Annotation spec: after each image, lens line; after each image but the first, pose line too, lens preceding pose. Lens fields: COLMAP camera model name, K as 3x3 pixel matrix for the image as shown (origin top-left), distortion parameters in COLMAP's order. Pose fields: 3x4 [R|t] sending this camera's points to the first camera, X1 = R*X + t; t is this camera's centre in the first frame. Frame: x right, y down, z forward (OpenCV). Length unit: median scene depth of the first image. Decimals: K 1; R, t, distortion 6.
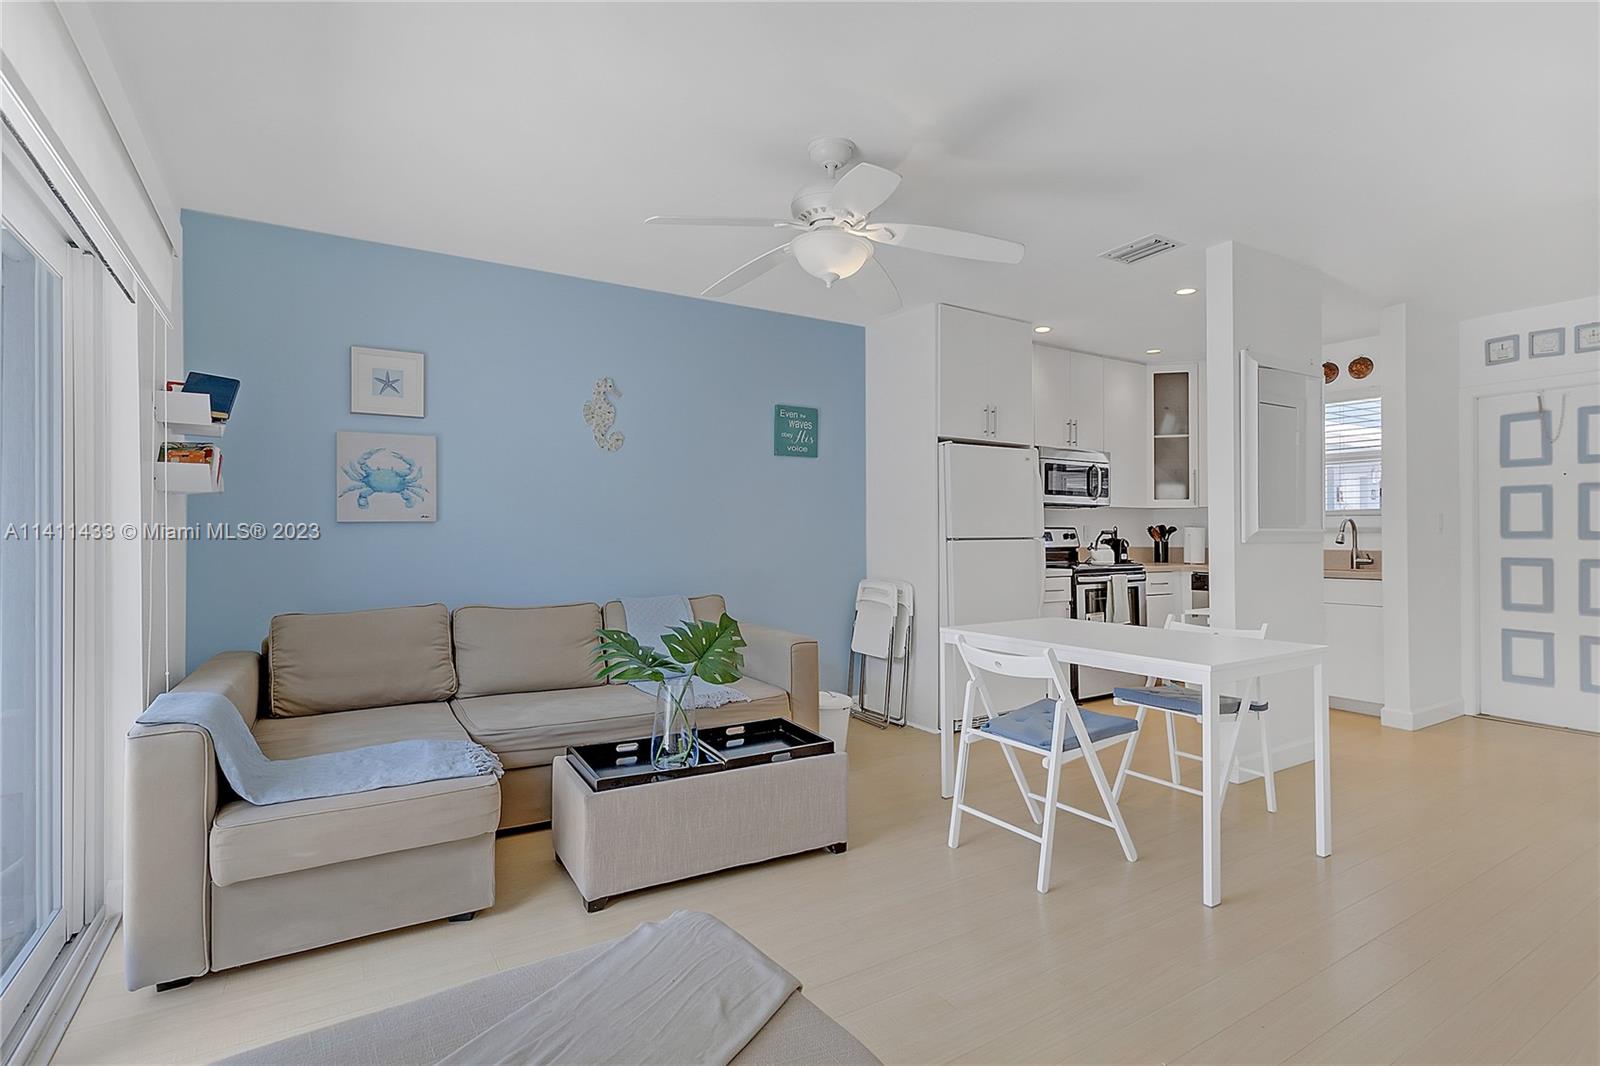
lens RADIAL K [[770.3, 0, 800.0], [0, 770.3, 533.0], [0, 0, 1]] dist [-0.000673, -0.000174]
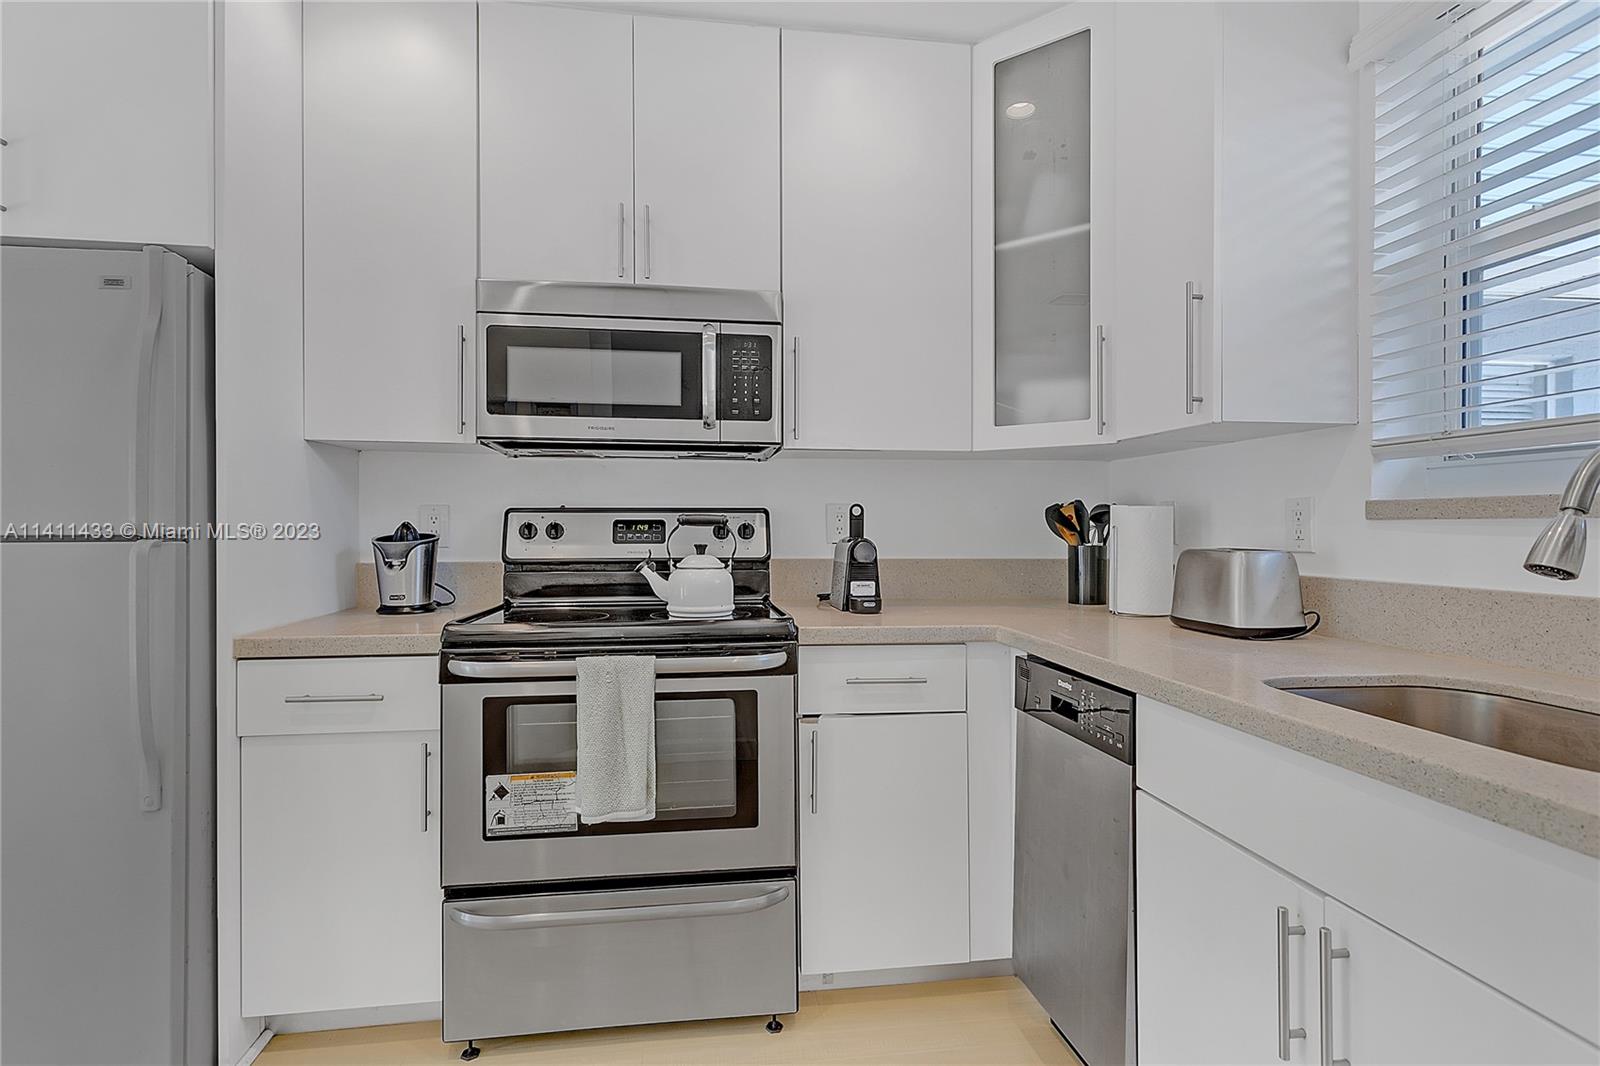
lens RADIAL K [[804.7, 0, 800.0], [0, 804.7, 533.0], [0, 0, 1]] dist [-0.001108, -0.000147]
pose [[0.916501, 0.002490, -0.400026, 0.528323], [0.001054, 0.999962, 0.008638, 0.001266], [0.400032, -0.008339, 0.916463, 0.638608]]
